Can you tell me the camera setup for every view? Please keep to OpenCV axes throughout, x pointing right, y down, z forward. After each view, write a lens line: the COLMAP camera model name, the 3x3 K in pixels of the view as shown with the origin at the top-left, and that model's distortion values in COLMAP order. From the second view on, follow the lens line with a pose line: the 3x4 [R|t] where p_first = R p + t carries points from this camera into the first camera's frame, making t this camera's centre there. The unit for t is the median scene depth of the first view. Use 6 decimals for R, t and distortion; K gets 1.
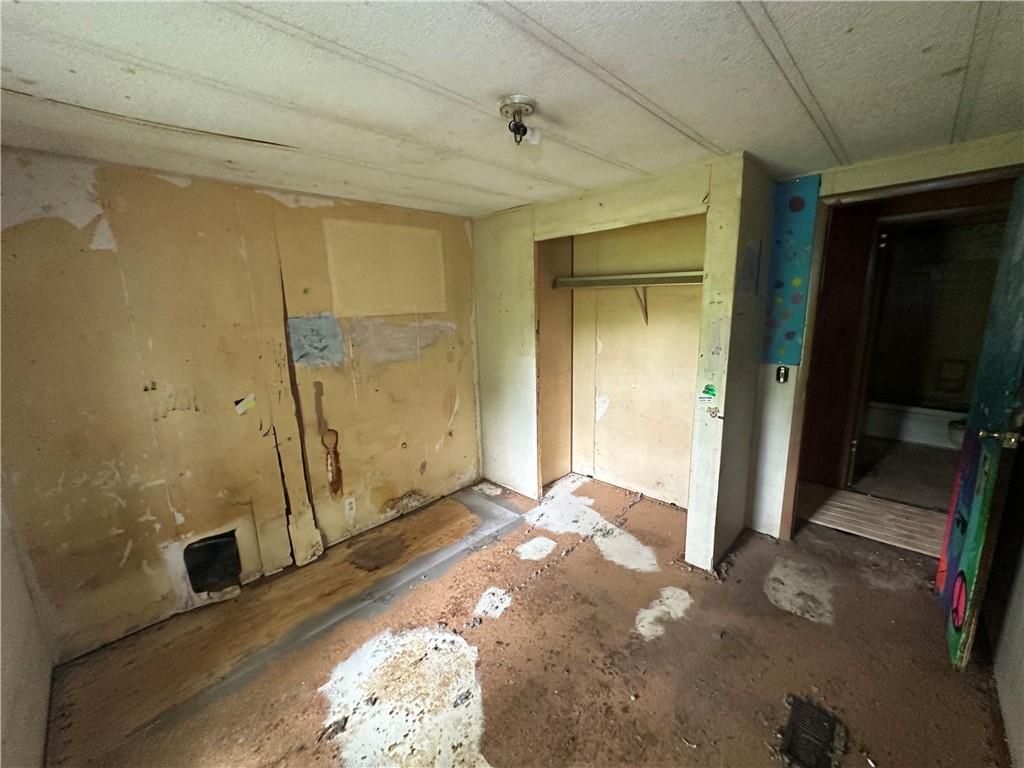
lens RADIAL K [[410.0, 0, 511.2], [0, 410.0, 383.4], [0, 0, 1]] dist [-0.004669, 0.001238]
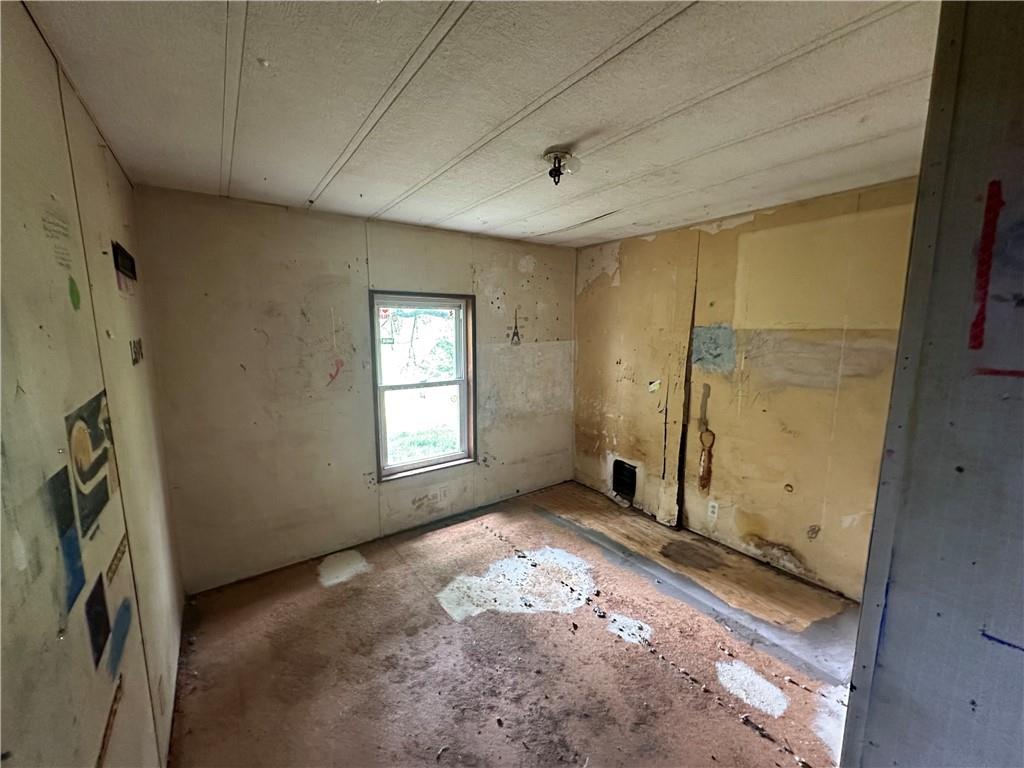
lens RADIAL K [[410.0, 0, 512.5], [0, 410.0, 384.1], [0, 0, 1]] dist [-0.004669, 0.001238]
pose [[-0.175805, 0.169327, -0.969753, 0.729865], [-0.187994, 0.961192, 0.201914, -0.134626], [0.966308, 0.217805, -0.137150, 0.653930]]
